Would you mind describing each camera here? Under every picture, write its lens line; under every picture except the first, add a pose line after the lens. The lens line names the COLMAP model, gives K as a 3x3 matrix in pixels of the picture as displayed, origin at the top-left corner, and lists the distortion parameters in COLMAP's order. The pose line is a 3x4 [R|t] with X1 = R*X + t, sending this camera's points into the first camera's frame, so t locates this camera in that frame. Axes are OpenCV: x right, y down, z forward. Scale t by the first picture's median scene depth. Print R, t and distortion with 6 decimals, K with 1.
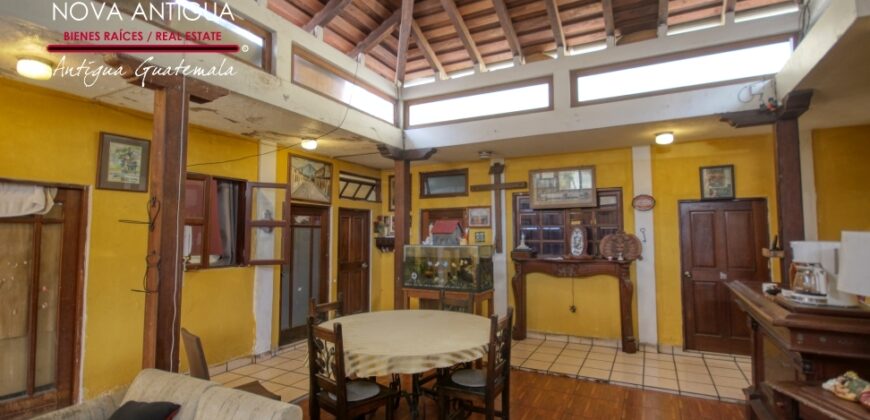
lens RADIAL K [[401.3, 0, 443.2], [0, 401.3, 208.1], [0, 0, 1]] dist [0.005300, 0.000414]
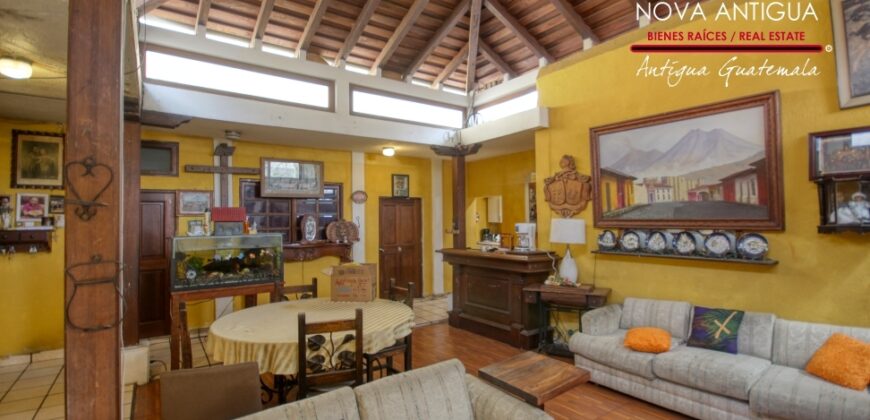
lens RADIAL K [[401.3, 0, 442.9], [0, 401.3, 210.5], [0, 0, 1]] dist [0.005300, 0.000414]
pose [[0.463455, 0.017952, 0.885939, -0.507714], [-0.048356, 0.998817, 0.005057, 0.010424], [-0.884800, -0.045184, 0.463775, 0.164648]]
